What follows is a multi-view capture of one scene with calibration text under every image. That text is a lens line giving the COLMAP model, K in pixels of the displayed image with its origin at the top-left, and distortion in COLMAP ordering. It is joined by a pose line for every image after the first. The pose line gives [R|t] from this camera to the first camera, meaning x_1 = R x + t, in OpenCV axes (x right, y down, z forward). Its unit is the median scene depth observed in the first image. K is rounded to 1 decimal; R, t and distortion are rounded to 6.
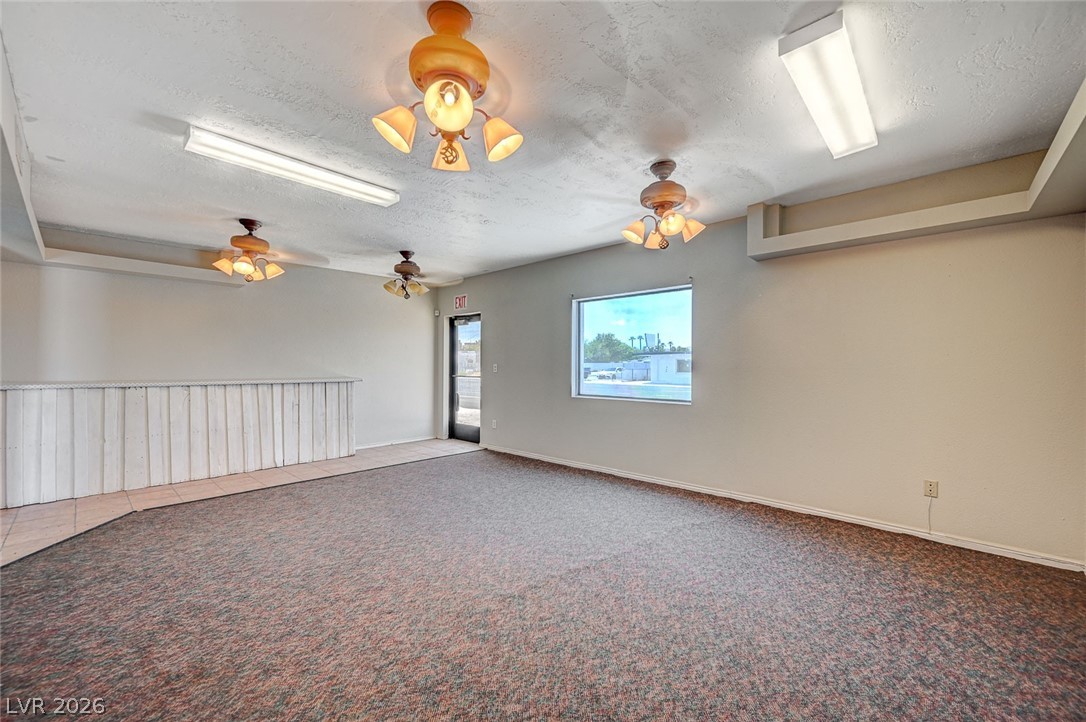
lens RADIAL K [[433.0, 0, 540.1], [0, 433.0, 367.7], [0, 0, 1]] dist [-0.000385, 0.000938]
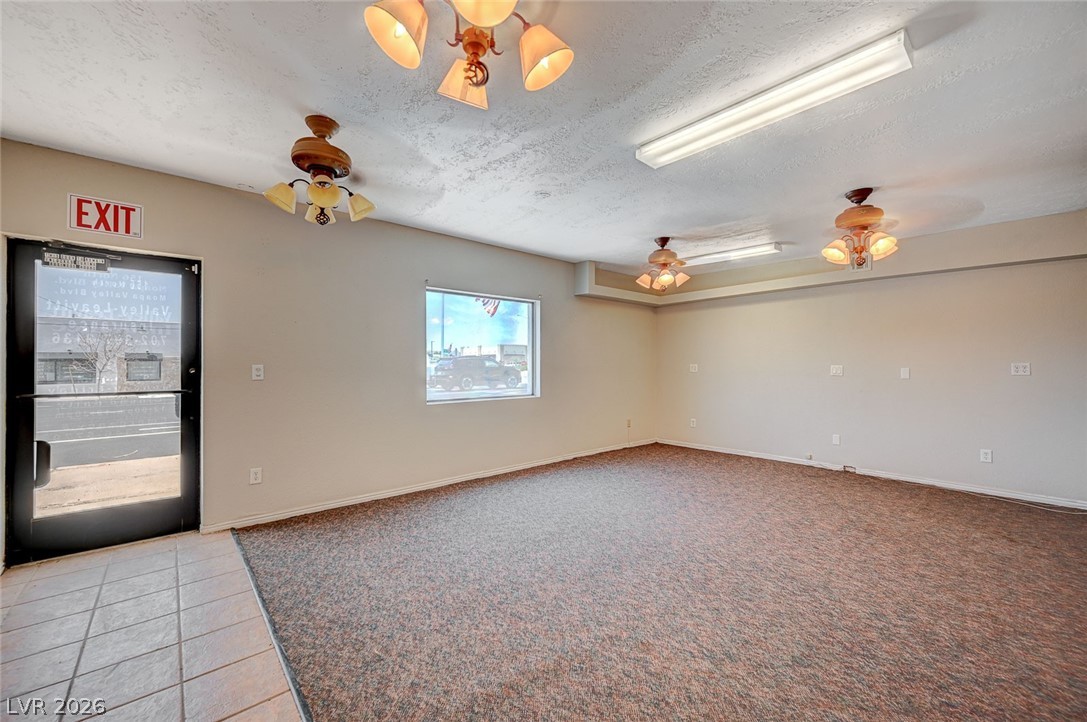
lens RADIAL K [[433.4, 0, 546.9], [0, 433.4, 362.4], [0, 0, 1]] dist [-0.000385, 0.000938]
pose [[0.092785, 0.005109, 0.995673, -1.541392], [0.008508, 0.999946, -0.005924, -0.011553], [-0.995650, 0.009021, 0.092737, 1.481229]]
